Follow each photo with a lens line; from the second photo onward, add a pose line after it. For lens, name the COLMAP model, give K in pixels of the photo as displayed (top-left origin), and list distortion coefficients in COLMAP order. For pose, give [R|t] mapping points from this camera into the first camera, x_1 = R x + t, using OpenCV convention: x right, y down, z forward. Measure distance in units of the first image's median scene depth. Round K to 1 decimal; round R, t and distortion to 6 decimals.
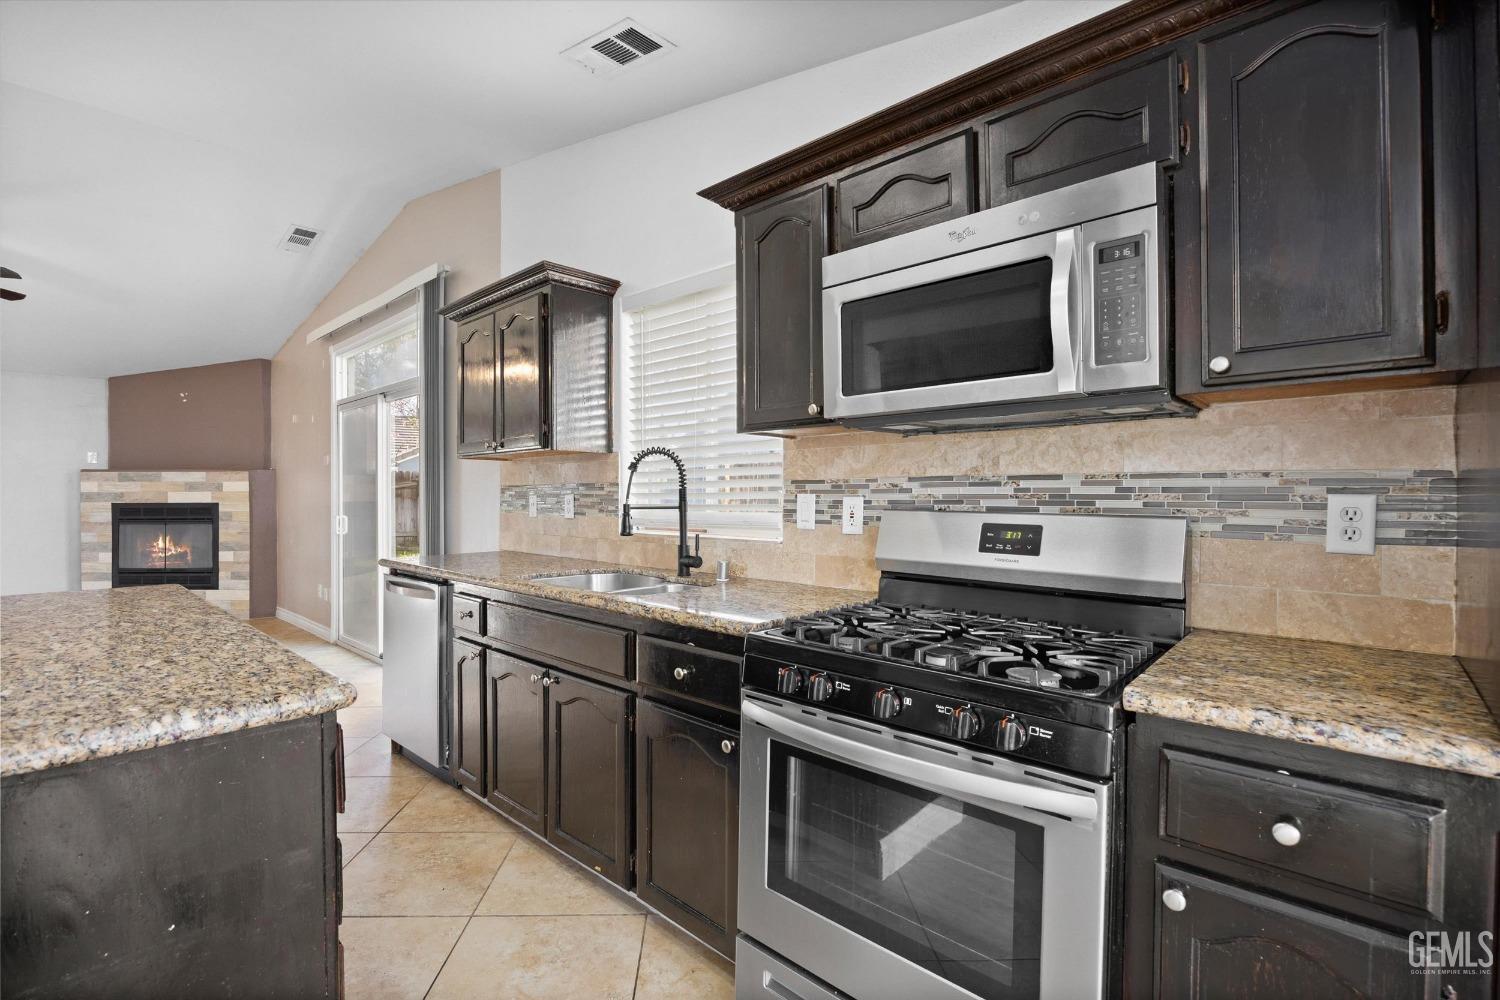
lens RADIAL K [[673.3, 0, 750.0], [0, 673.3, 500.0], [0, 0, 1]] dist [-0.020651, 0.000164]
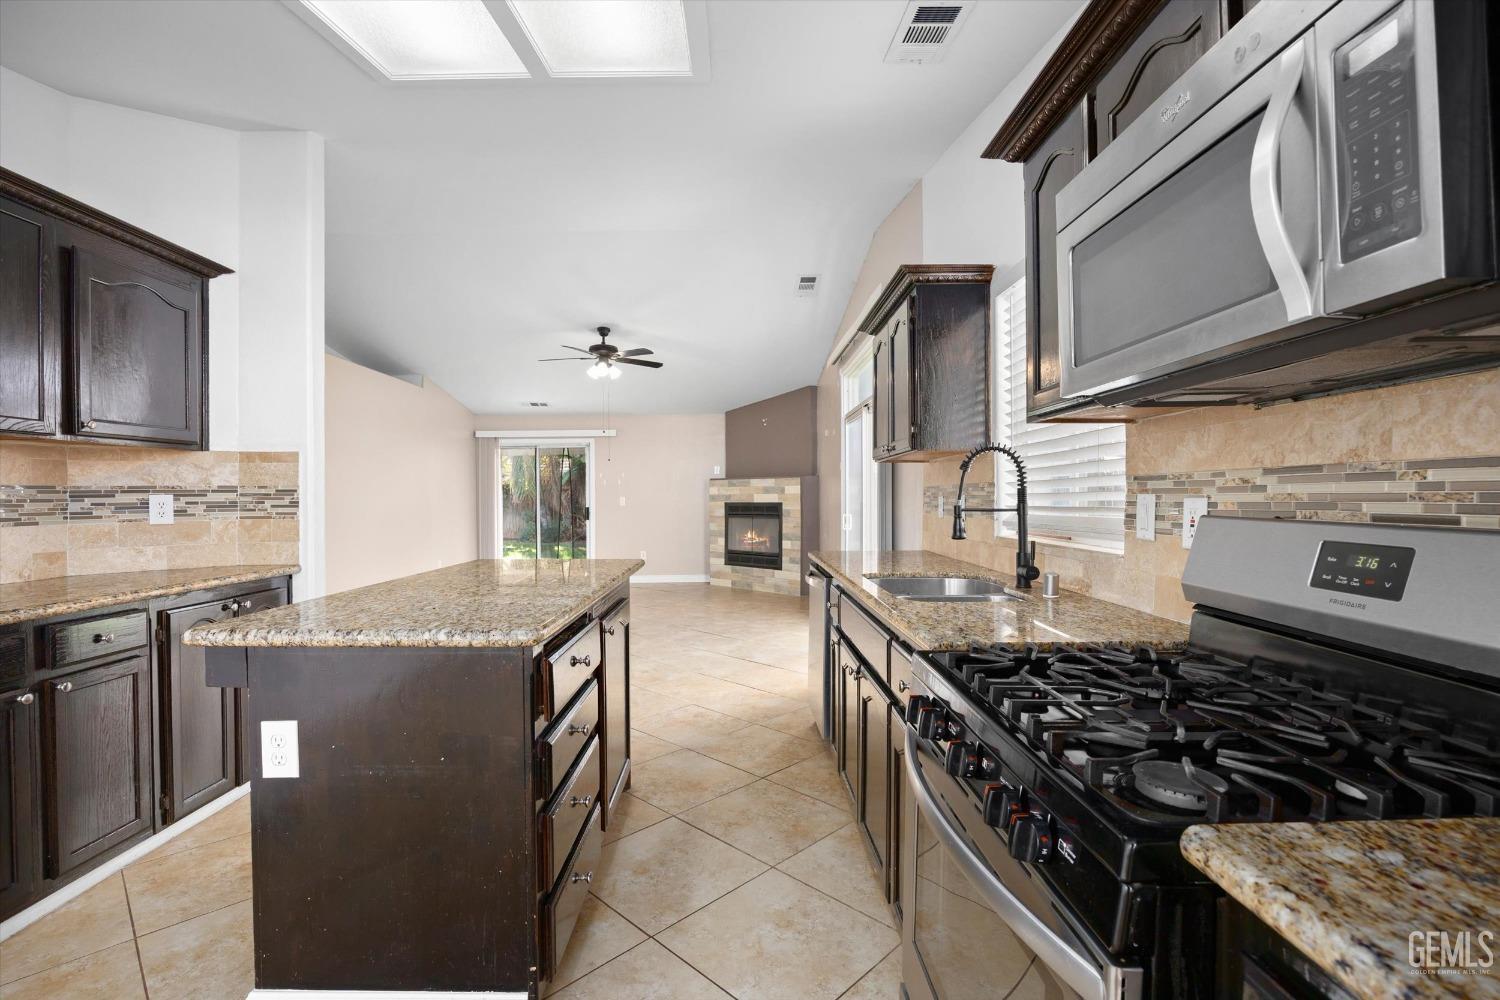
lens RADIAL K [[685.6, 0, 750.0], [0, 685.6, 500.0], [0, 0, 1]] dist [-0.016840, 0.000127]
pose [[0.685533, 0.001066, -0.728041, 0.257441], [-0.001634, 0.999999, -0.000075, -0.001053], [0.728039, 0.001241, 0.685534, 0.109905]]
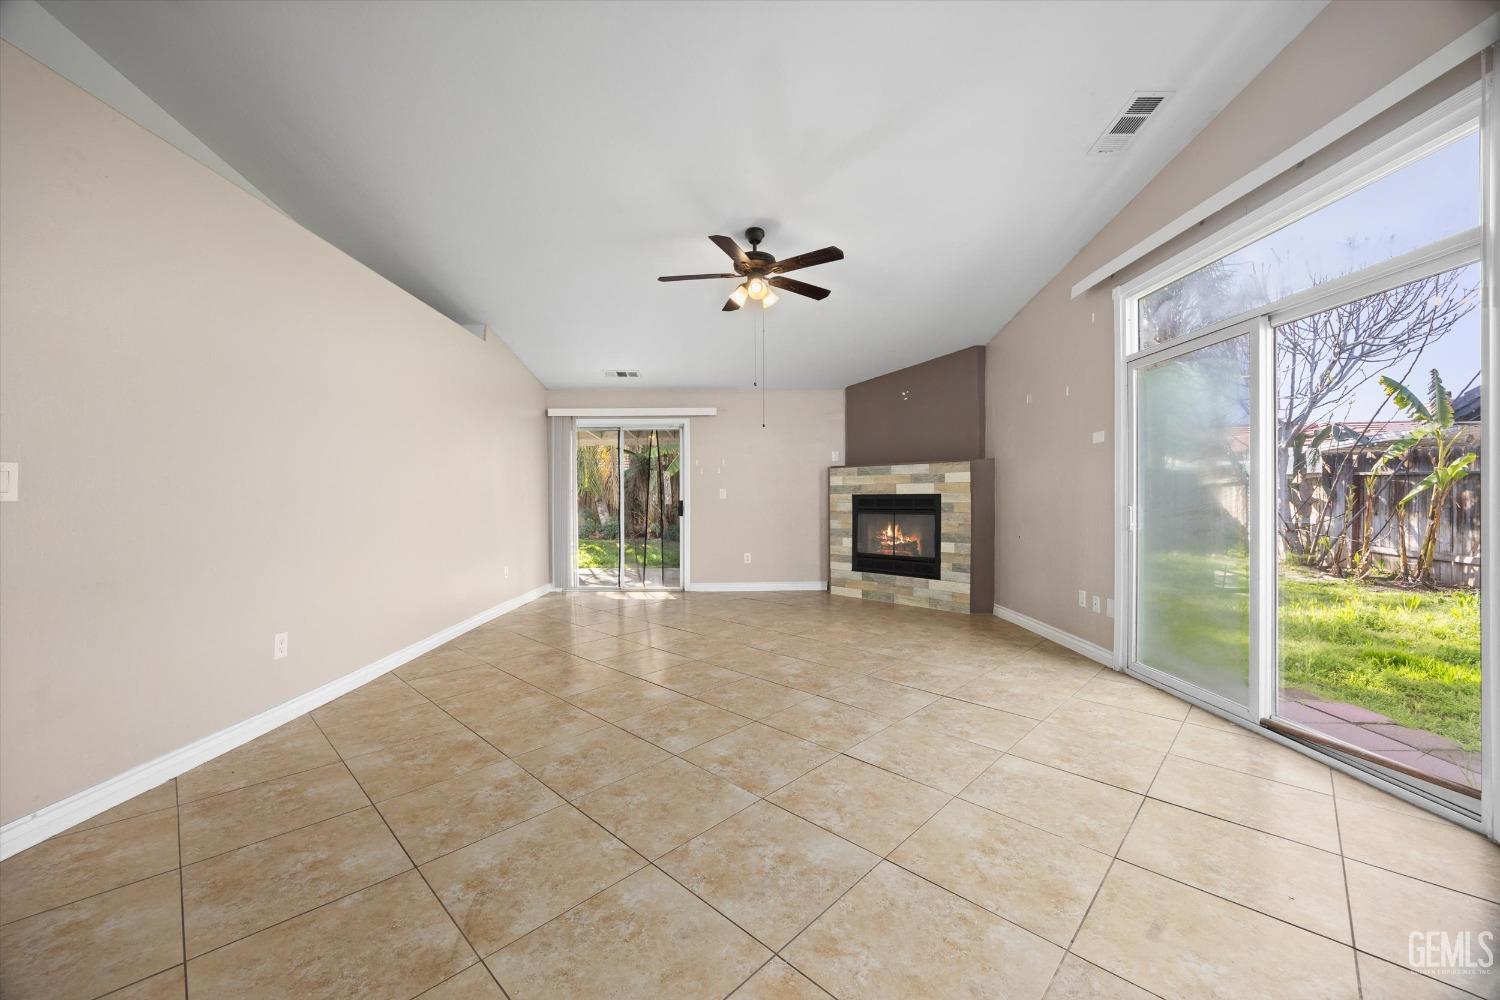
lens RADIAL K [[569.4, 0, 746.3], [0, 569.4, 500.8], [0, 0, 1]] dist [-0.005700, 0.000021]
pose [[0.679263, 0.002099, -0.733892, -0.798024], [-0.003038, 0.999995, 0.000048, 0.033773], [0.733889, 0.002197, 0.679266, 0.430648]]
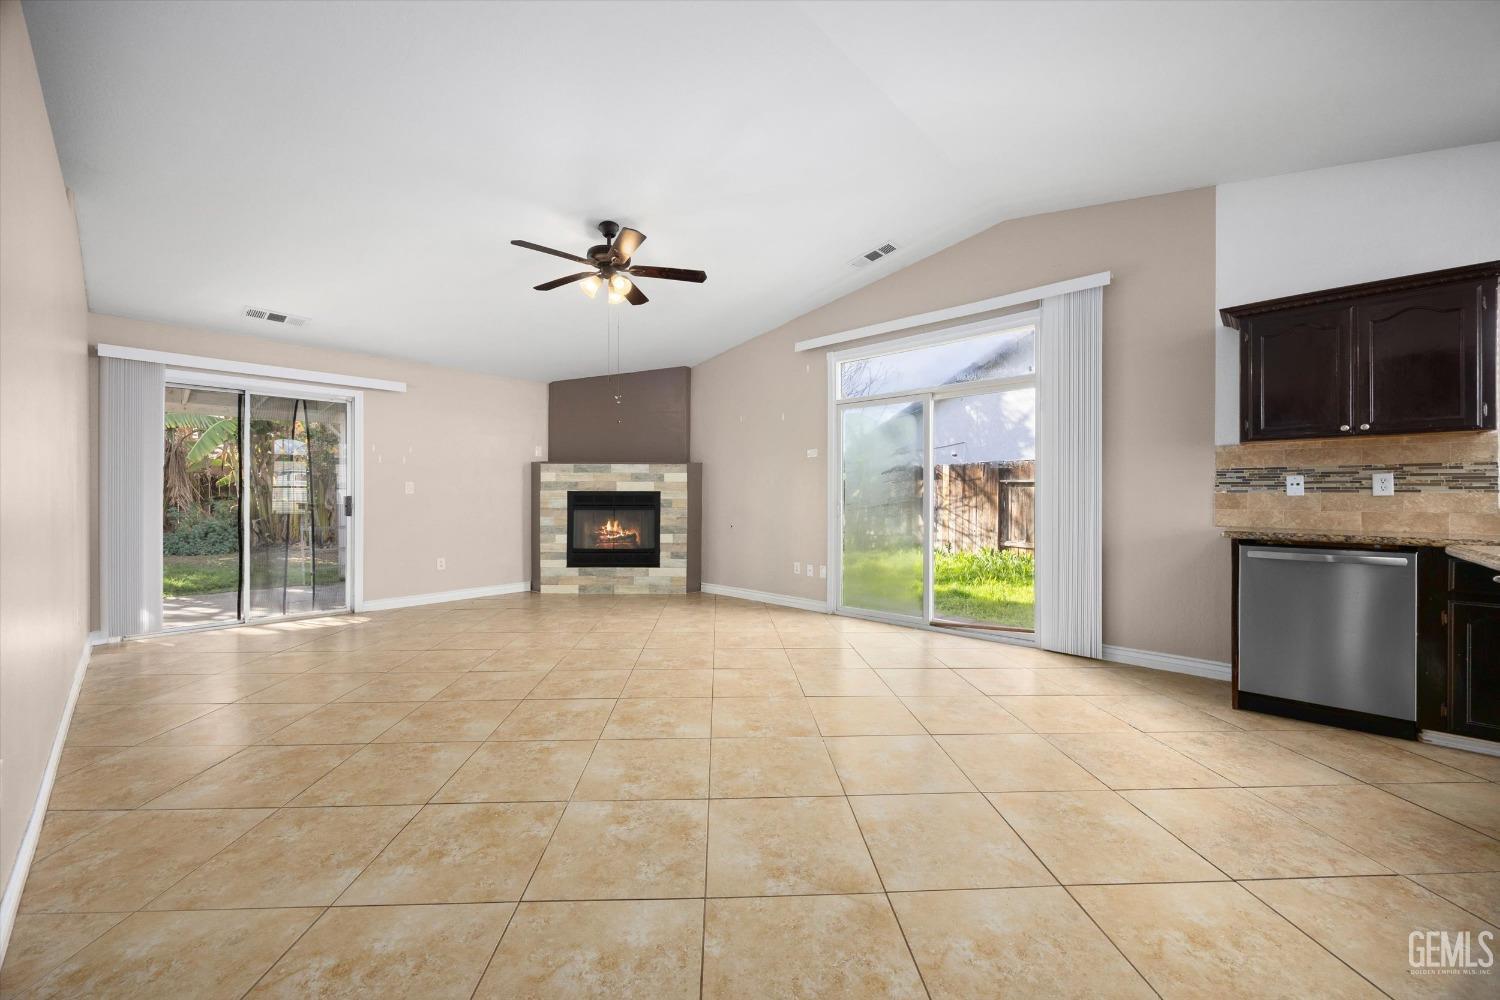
lens RADIAL K [[566.8, 0, 745.5], [0, 566.8, 496.8], [0, 0, 1]] dist [-0.002428, -0.000026]
pose [[0.999939, 0.004713, -0.009998, -1.397965], [-0.004766, 0.999975, -0.005302, 0.039031], [0.009972, 0.005349, 0.999936, 0.057828]]
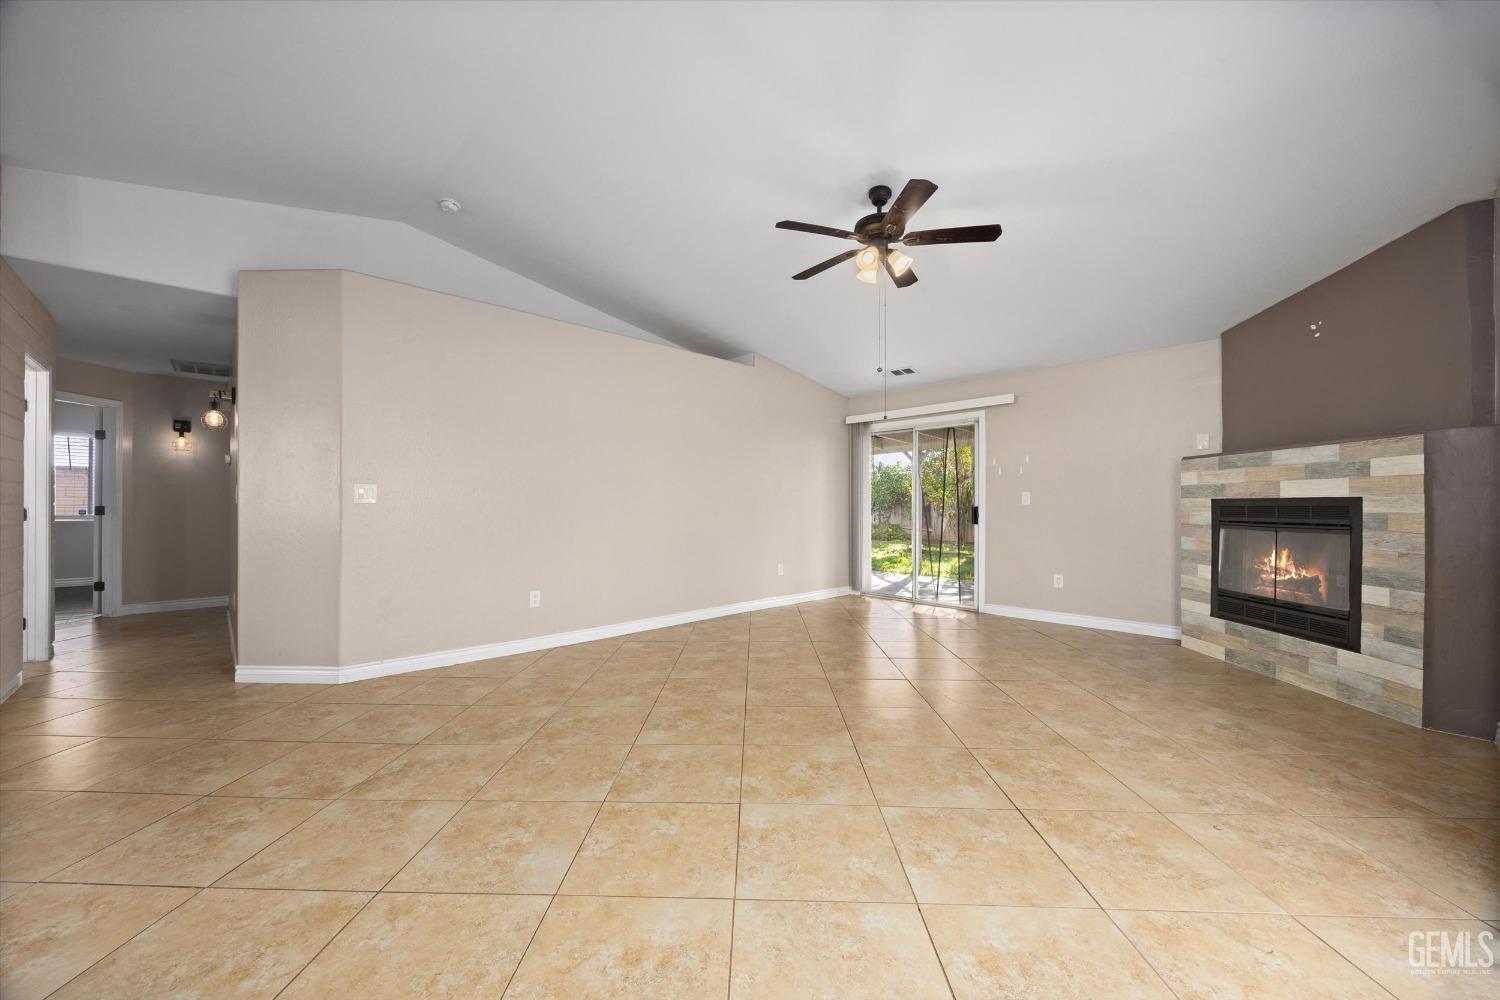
lens RADIAL K [[574.0, 0, 742.3], [0, 574.0, 502.7], [0, 0, 1]] dist [-0.002424, 0.000263]
pose [[-0.083557, -0.002324, -0.996500, -0.607762], [-0.008360, 0.999964, -0.001631, 0.030542], [0.996468, 0.008194, -0.083573, 1.138825]]
